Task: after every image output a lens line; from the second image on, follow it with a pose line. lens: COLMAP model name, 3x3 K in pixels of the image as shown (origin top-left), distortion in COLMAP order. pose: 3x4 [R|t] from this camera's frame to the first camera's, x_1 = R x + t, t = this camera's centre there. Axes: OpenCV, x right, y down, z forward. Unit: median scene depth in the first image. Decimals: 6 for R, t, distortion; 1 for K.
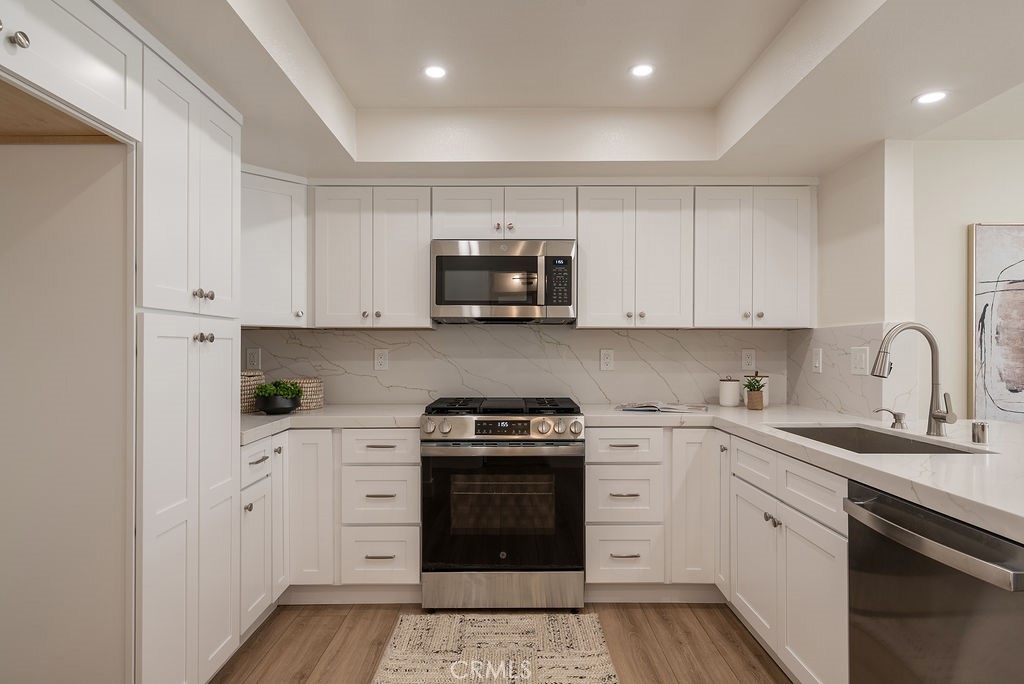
lens RADIAL K [[593.7, 0, 513.4], [0, 593.7, 352.8], [0, 0, 1]] dist [0.004969, 0.002308]
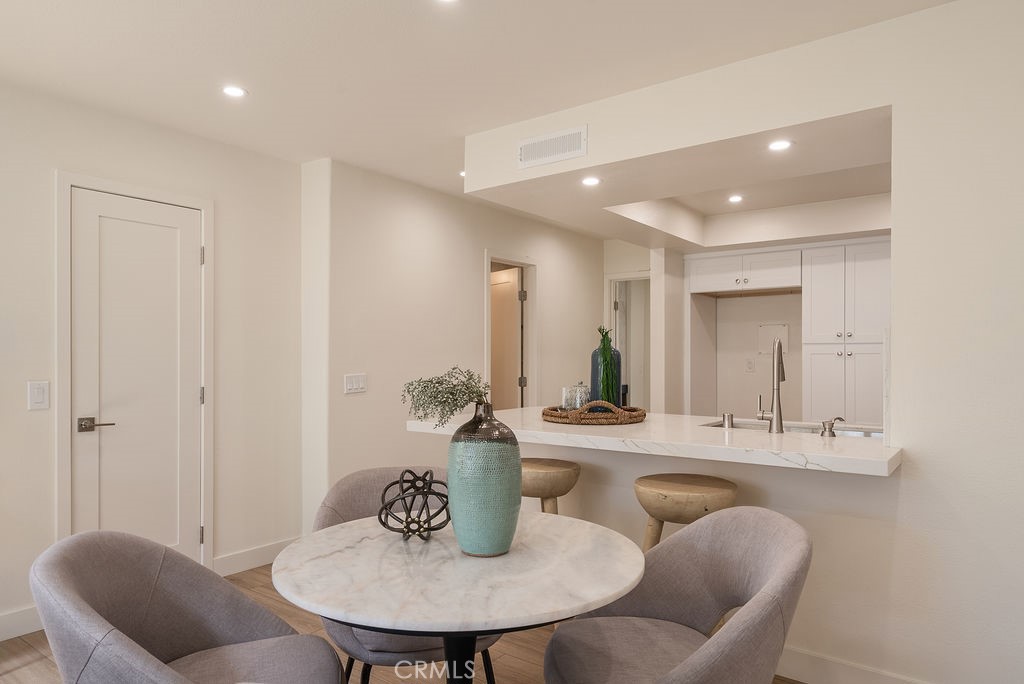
lens RADIAL K [[649.7, 0, 512.0], [0, 649.7, 342.0], [0, 0, 1]] dist [0.000825, 0.000209]
pose [[-0.597435, -0.020970, -0.801643, 1.551913], [-0.004262, 0.999727, -0.022976, -0.005346], [0.801906, -0.010310, -0.597361, 1.020216]]
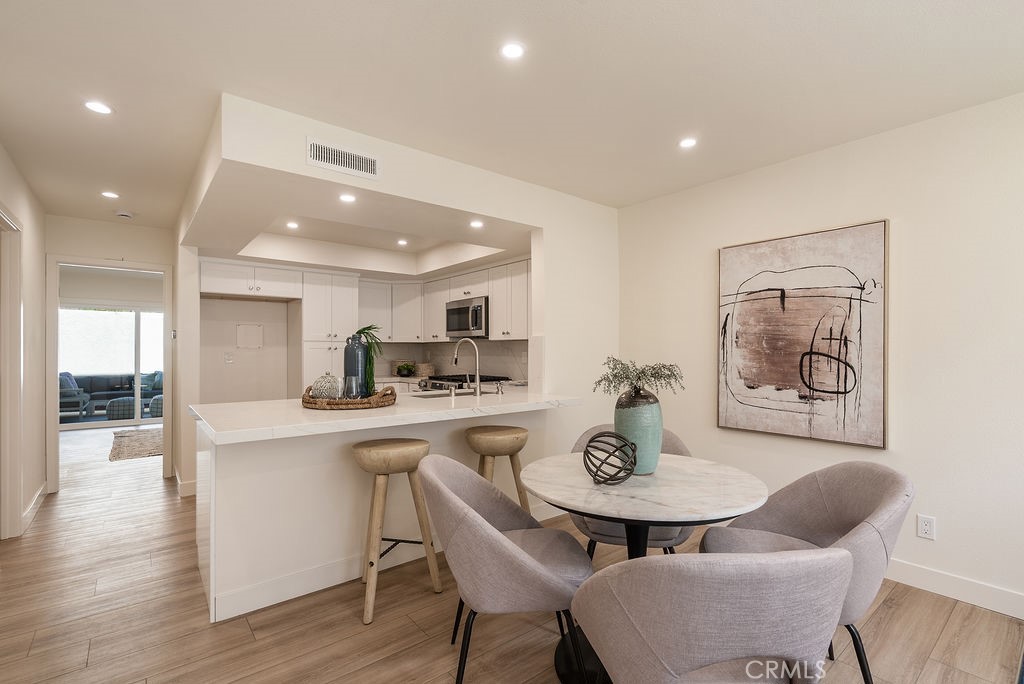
lens RADIAL K [[467.2, 0, 514.3], [0, 467.2, 351.1], [0, 0, 1]] dist [-0.000949, 0.000224]
pose [[0.634811, -0.000296, -0.772667, 1.503402], [-0.001794, 0.999997, -0.001857, -0.004549], [0.772665, 0.002565, 0.634808, 0.085378]]
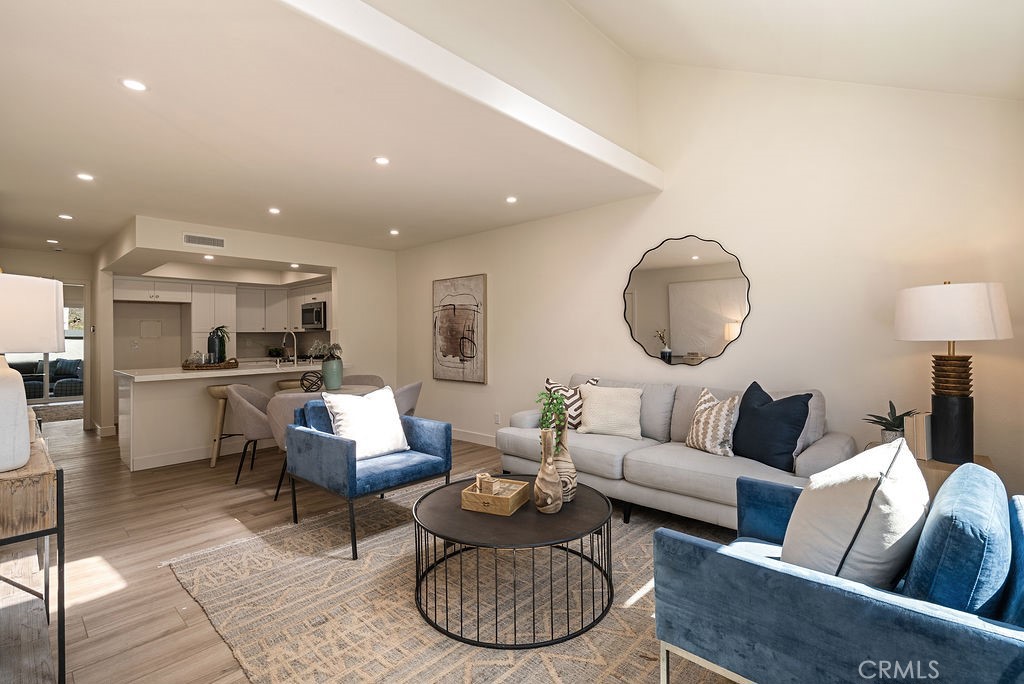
lens RADIAL K [[473.8, 0, 516.9], [0, 473.8, 339.2], [0, 0, 1]] dist [-0.002497, 0.000293]
pose [[0.737127, -0.003767, -0.675744, 2.648763], [0.008872, 0.999952, 0.004103, -0.003840], [0.675696, -0.009019, 0.737125, -0.110888]]
